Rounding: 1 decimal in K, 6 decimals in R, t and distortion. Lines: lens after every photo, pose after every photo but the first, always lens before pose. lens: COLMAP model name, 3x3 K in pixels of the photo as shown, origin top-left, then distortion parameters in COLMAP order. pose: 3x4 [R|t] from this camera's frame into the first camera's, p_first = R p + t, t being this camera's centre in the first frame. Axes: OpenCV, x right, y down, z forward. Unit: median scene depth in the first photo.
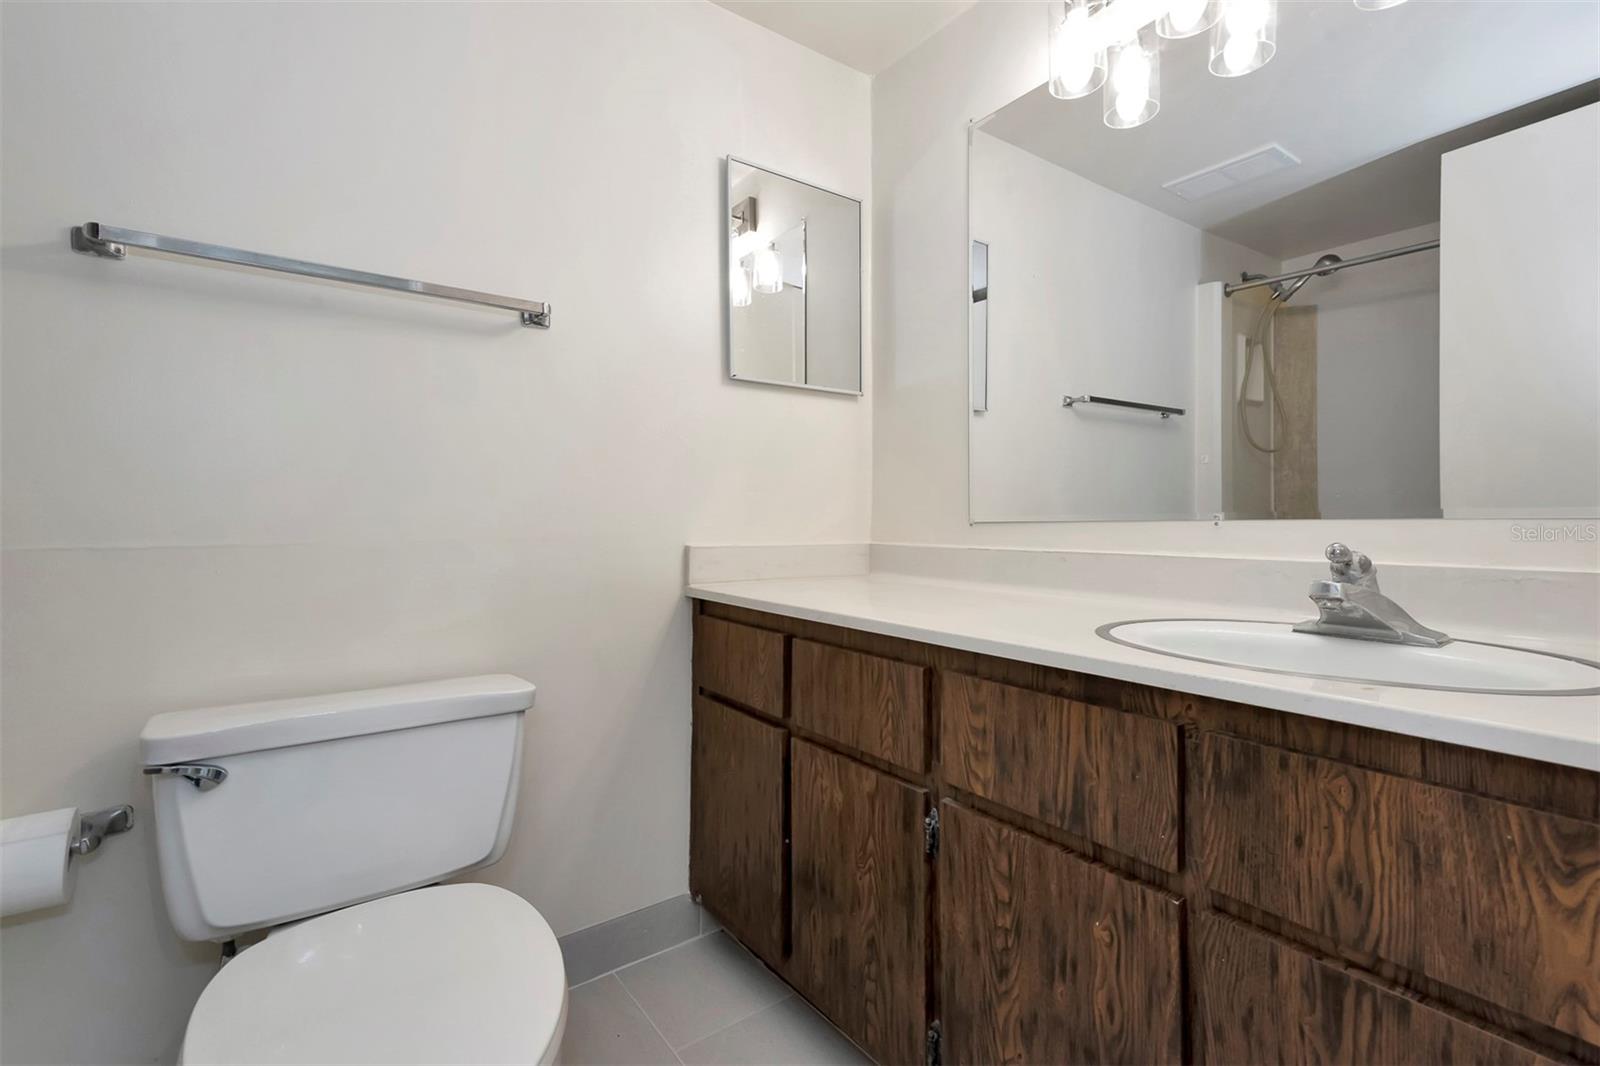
lens RADIAL K [[710.5, 0, 794.9], [0, 710.5, 525.5], [0, 0, 1]] dist [0.001529, -0.000615]
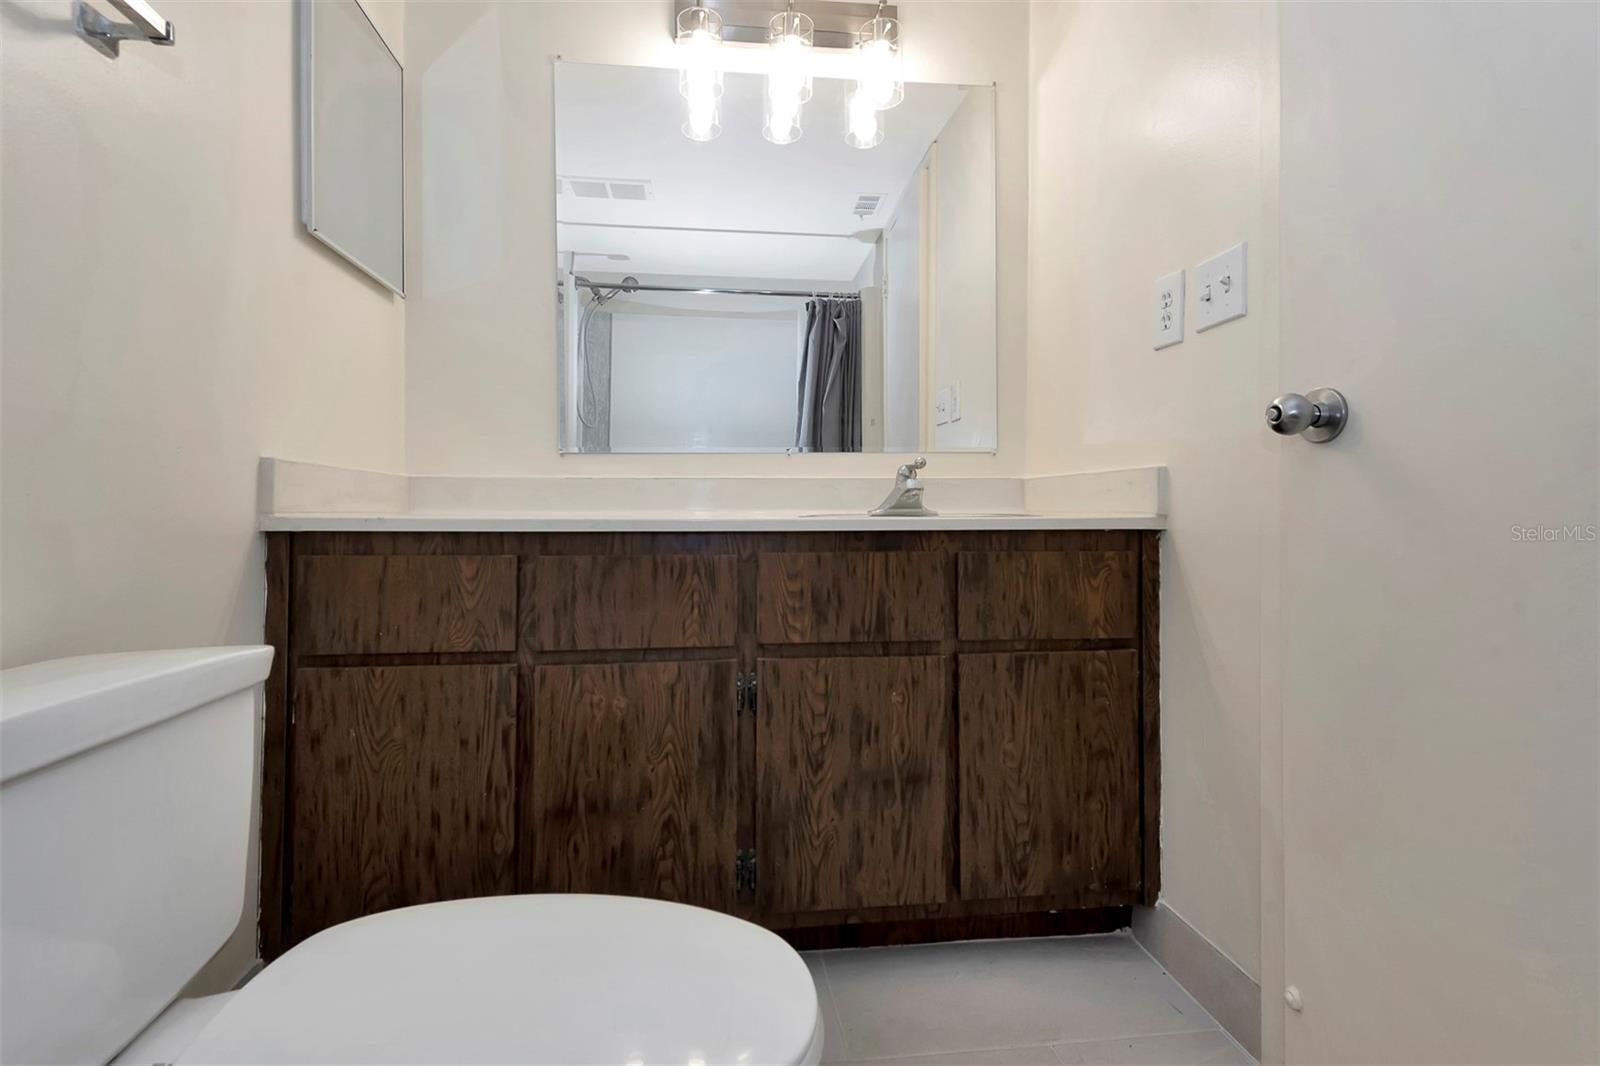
lens RADIAL K [[710.5, 0, 794.9], [0, 710.5, 525.5], [0, 0, 1]] dist [0.001529, -0.000615]
pose [[0.495083, -0.026284, 0.868448, -0.881556], [0.005573, 0.999618, 0.027077, 0.136877], [-0.868828, -0.008565, 0.495040, 0.379991]]
